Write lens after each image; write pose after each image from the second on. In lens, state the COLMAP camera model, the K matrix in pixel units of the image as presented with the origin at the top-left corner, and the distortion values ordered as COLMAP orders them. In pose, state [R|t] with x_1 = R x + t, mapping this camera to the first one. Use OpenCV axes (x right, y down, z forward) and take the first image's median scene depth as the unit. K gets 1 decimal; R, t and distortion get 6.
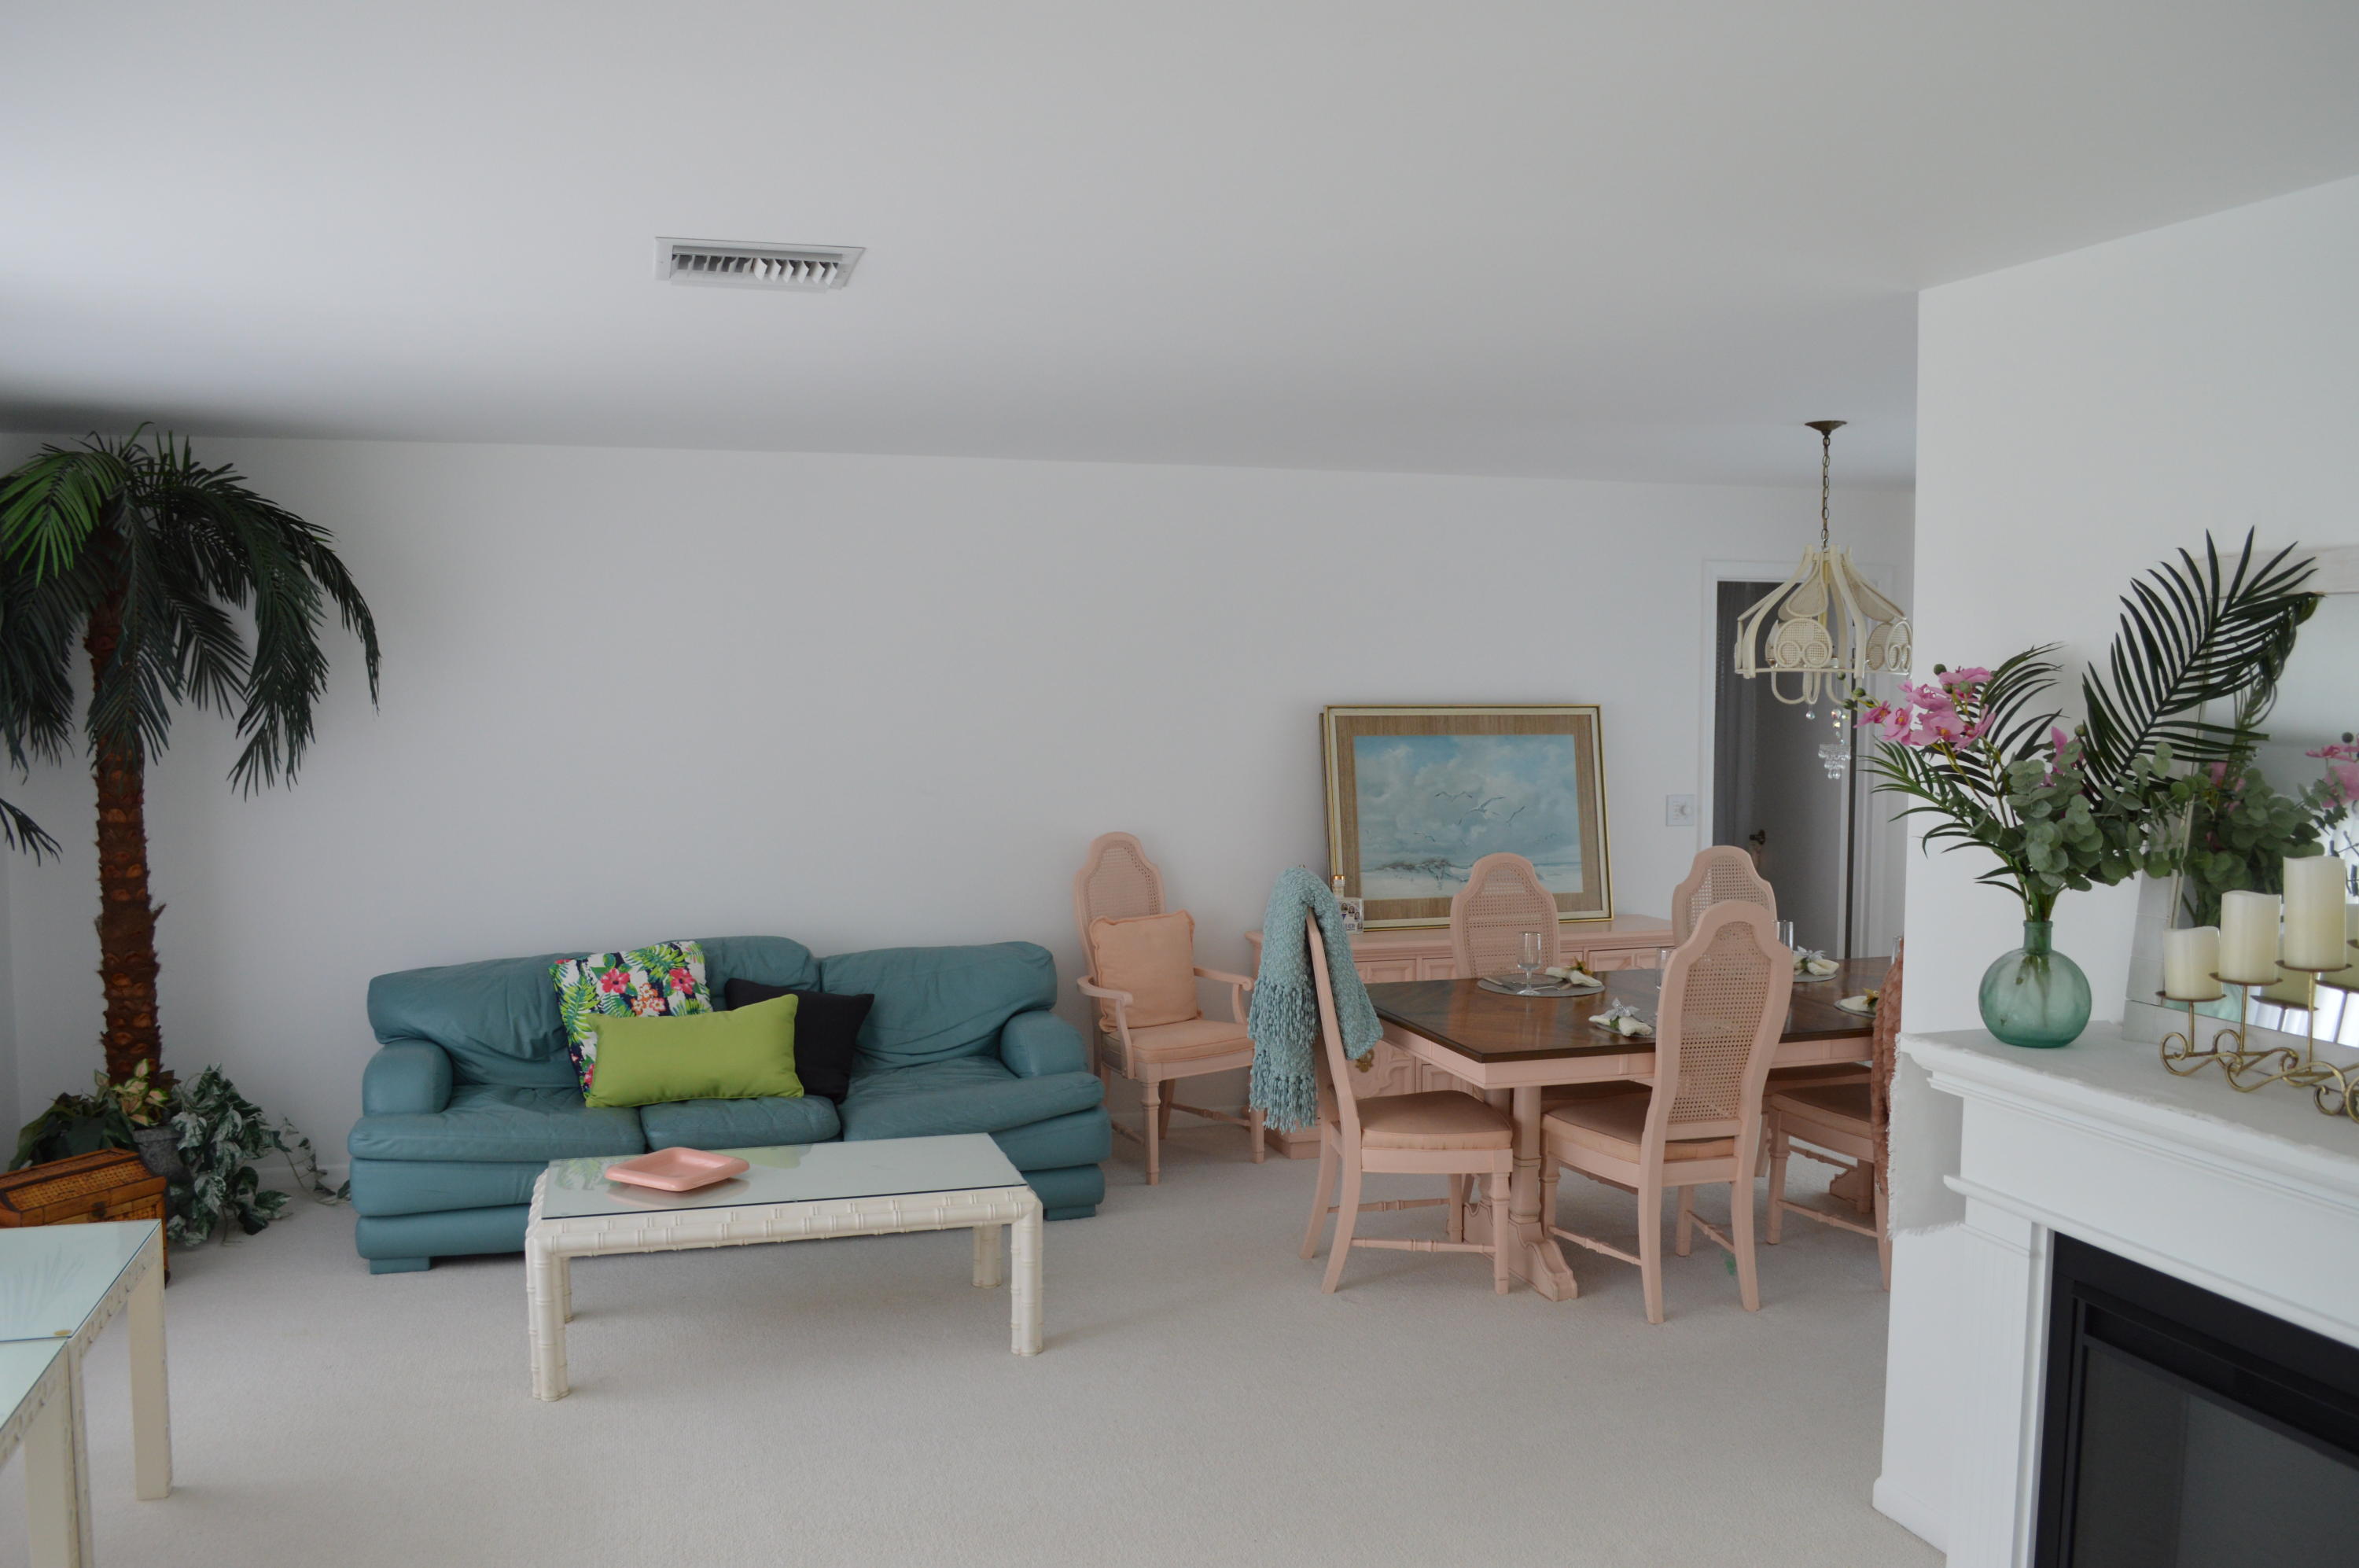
lens RADIAL K [[1881.9, 0, 1179.9], [0, 1881.9, 785.3], [0, 0, 1]] dist [-0.085221, 0.014528]
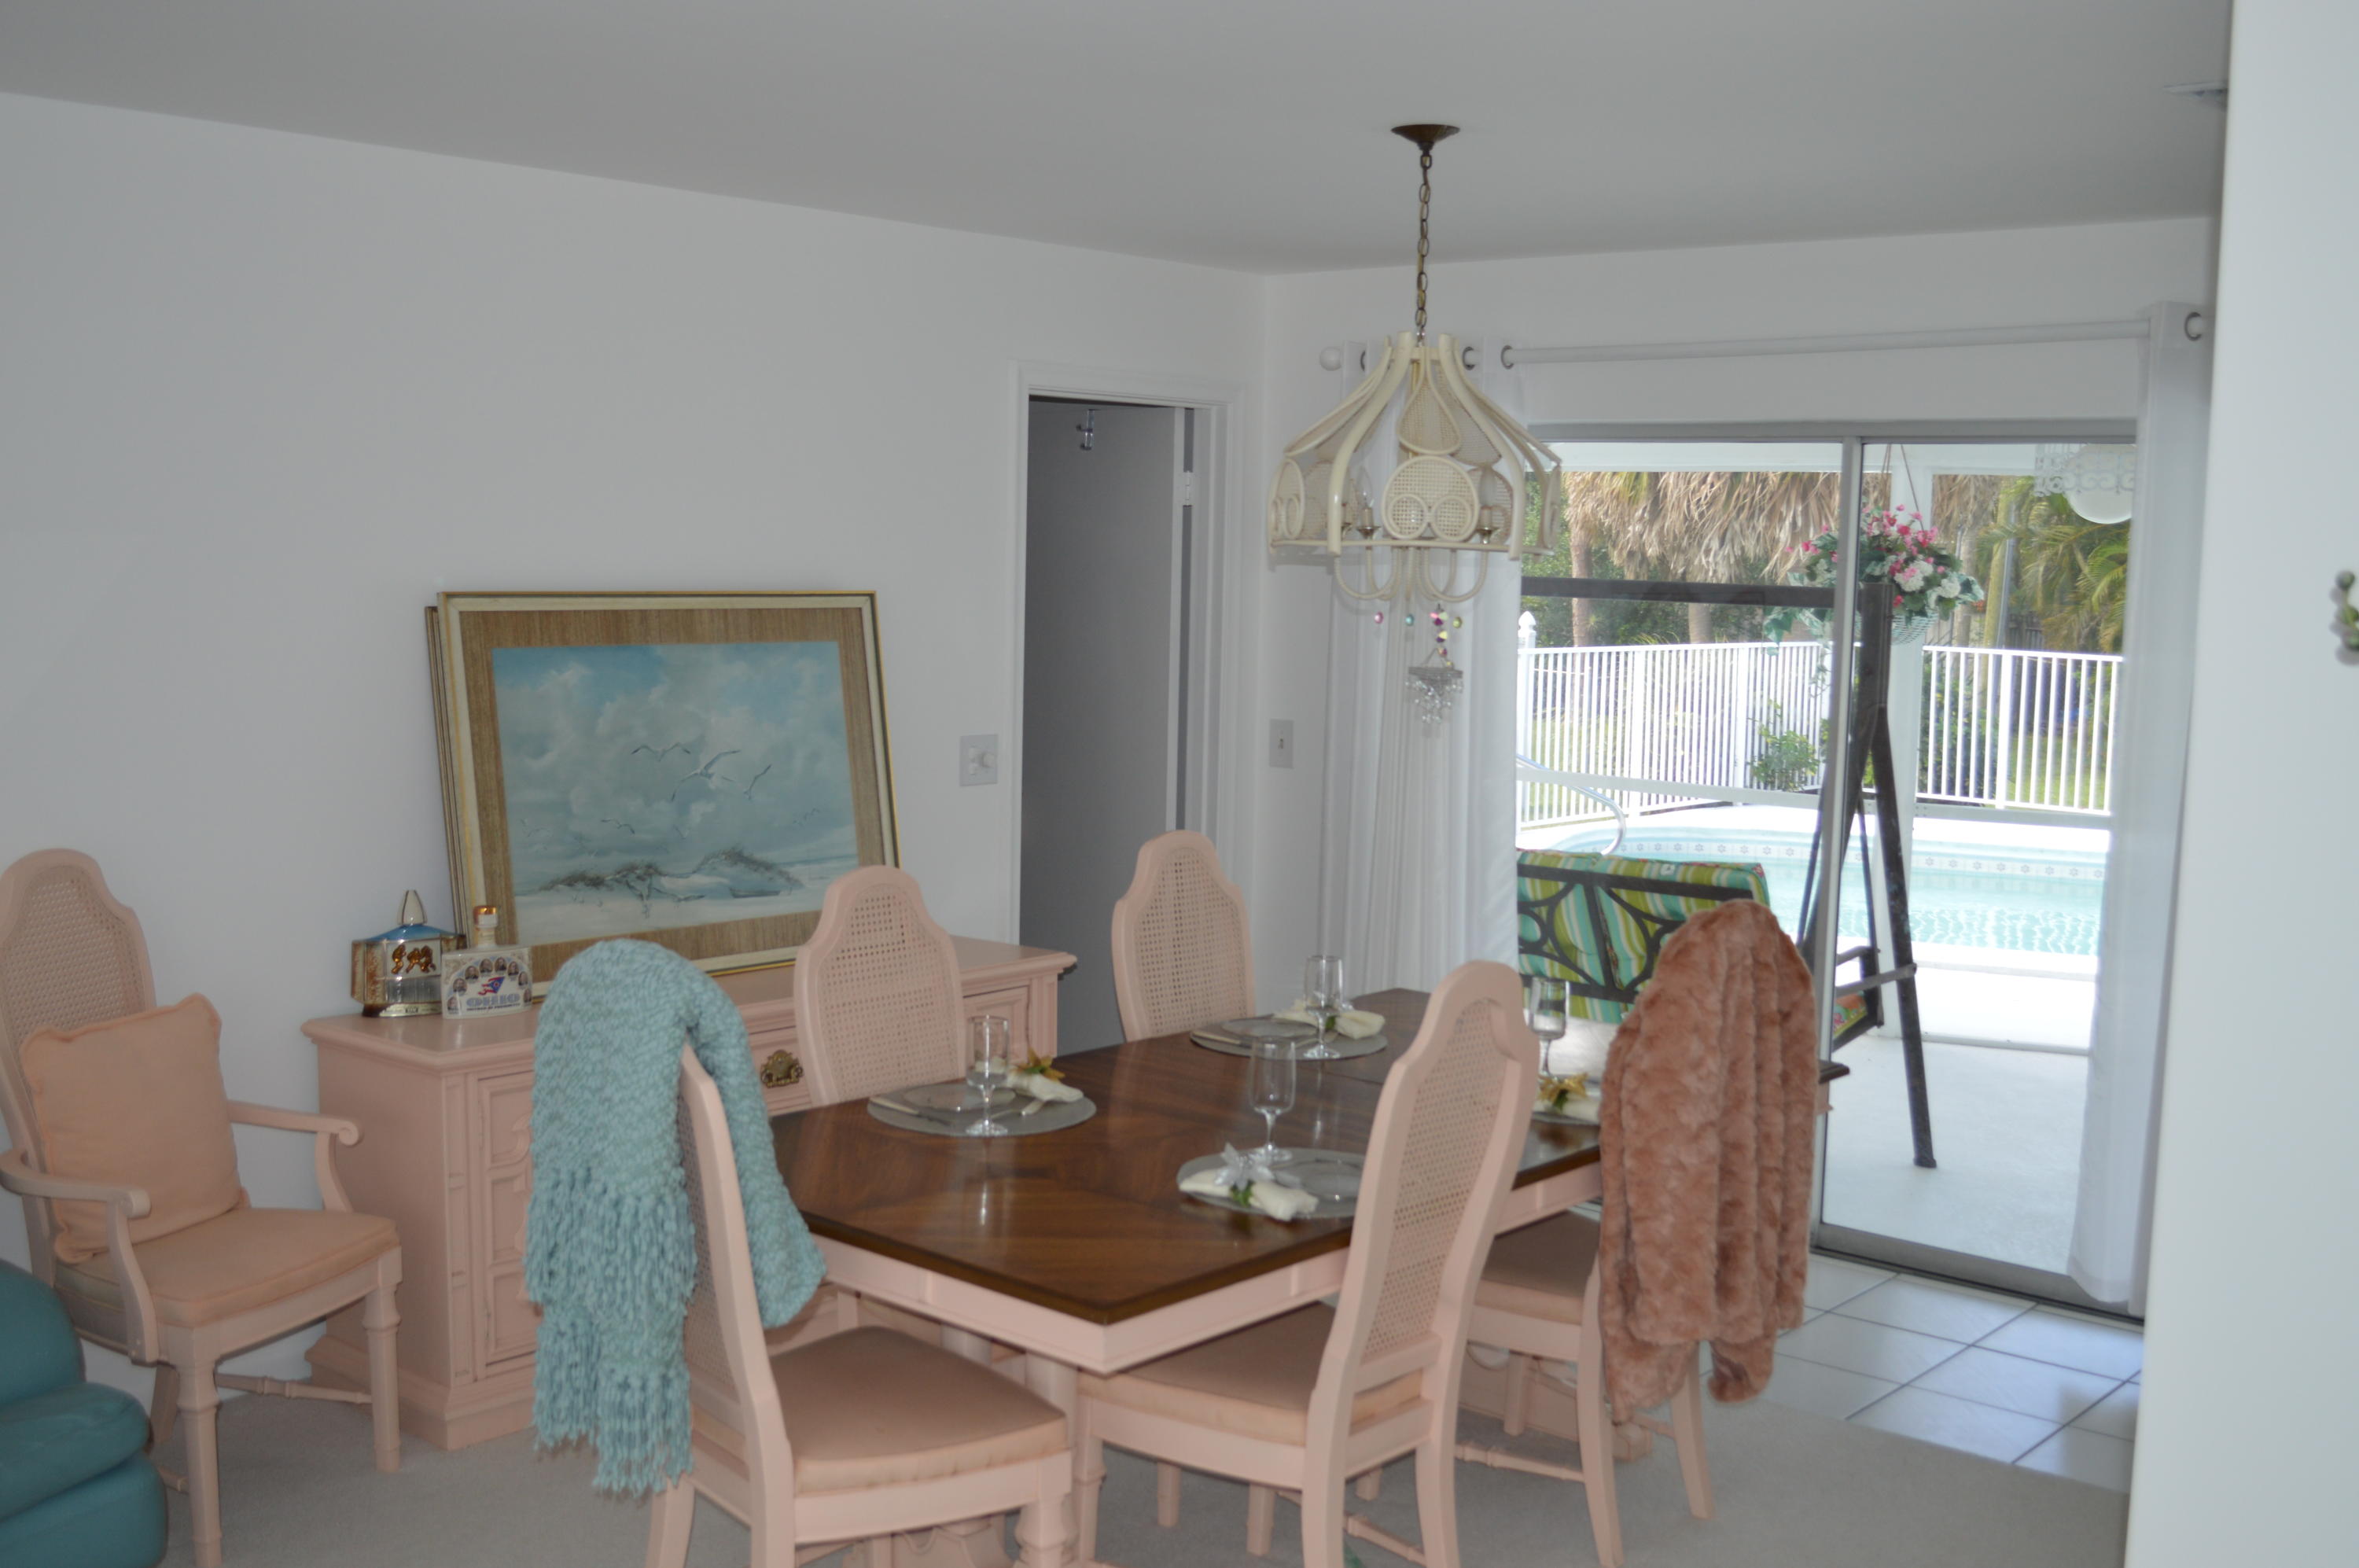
lens RADIAL K [[2419.2, 0, 1179.2], [0, 2419.2, 777.9], [0, 0, 1]] dist [-0.054490, 0.000000]
pose [[0.852098, -0.034539, 0.522241, -0.103889], [0.011850, 0.998838, 0.046725, -0.018845], [-0.523248, -0.033626, 0.851517, 0.297768]]
